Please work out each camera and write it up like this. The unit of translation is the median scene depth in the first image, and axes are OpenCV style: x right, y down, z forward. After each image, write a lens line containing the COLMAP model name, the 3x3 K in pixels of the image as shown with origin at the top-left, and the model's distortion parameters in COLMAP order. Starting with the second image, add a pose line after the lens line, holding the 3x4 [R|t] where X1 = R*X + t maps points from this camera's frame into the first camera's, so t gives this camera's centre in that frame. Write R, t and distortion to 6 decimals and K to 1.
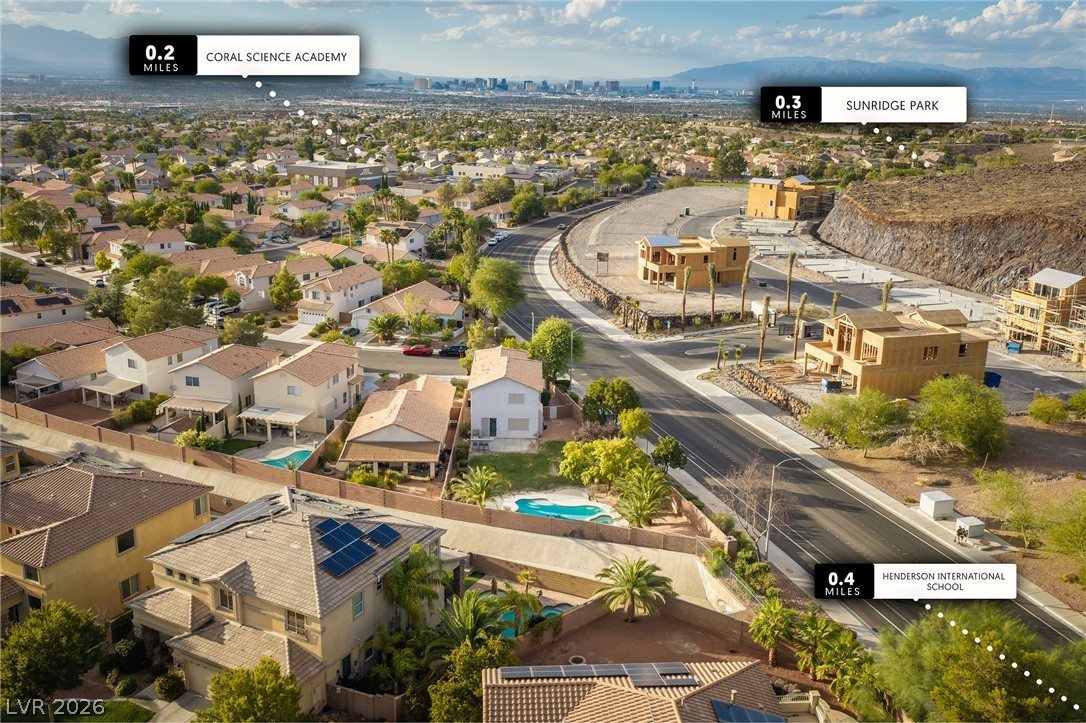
lens RADIAL K [[899.9, 0, 543.0], [0, 899.9, 361.5], [0, 0, 1]] dist [0.010167, -0.015766]
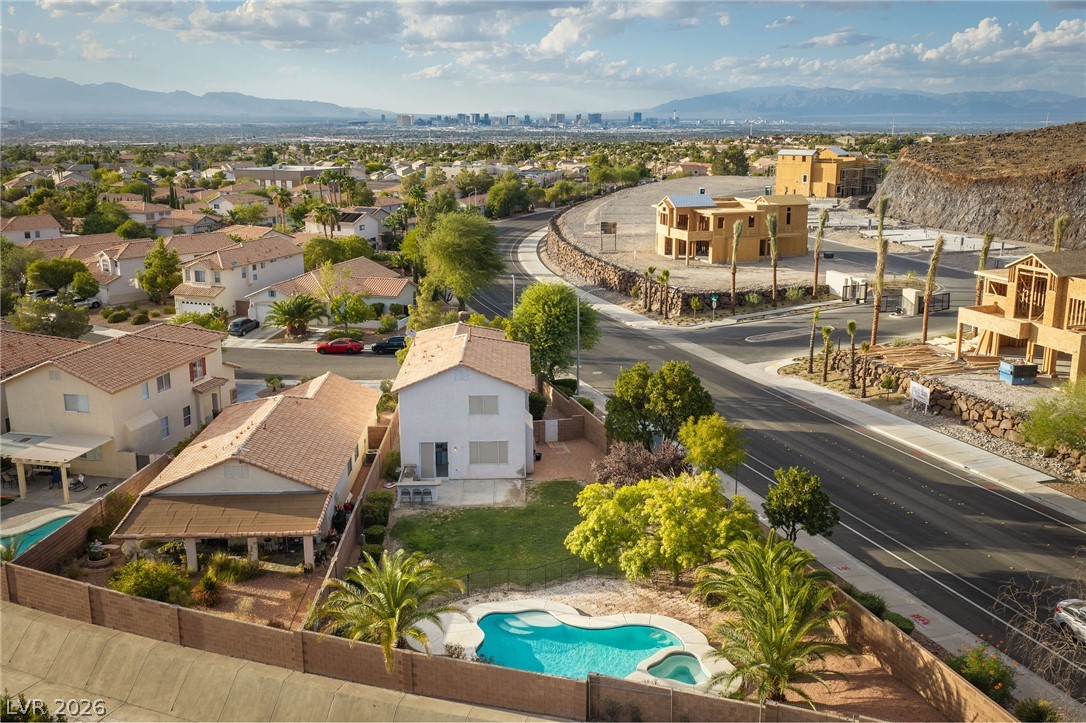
lens RADIAL K [[899.9, 0, 543.0], [0, 899.9, 361.5], [0, 0, 1]] dist [0.010167, -0.015766]
pose [[0.999547, -0.027604, 0.012033, 0.000264], [0.028029, 0.998932, -0.036721, 0.025574], [-0.011006, 0.037042, 0.999253, 0.327295]]
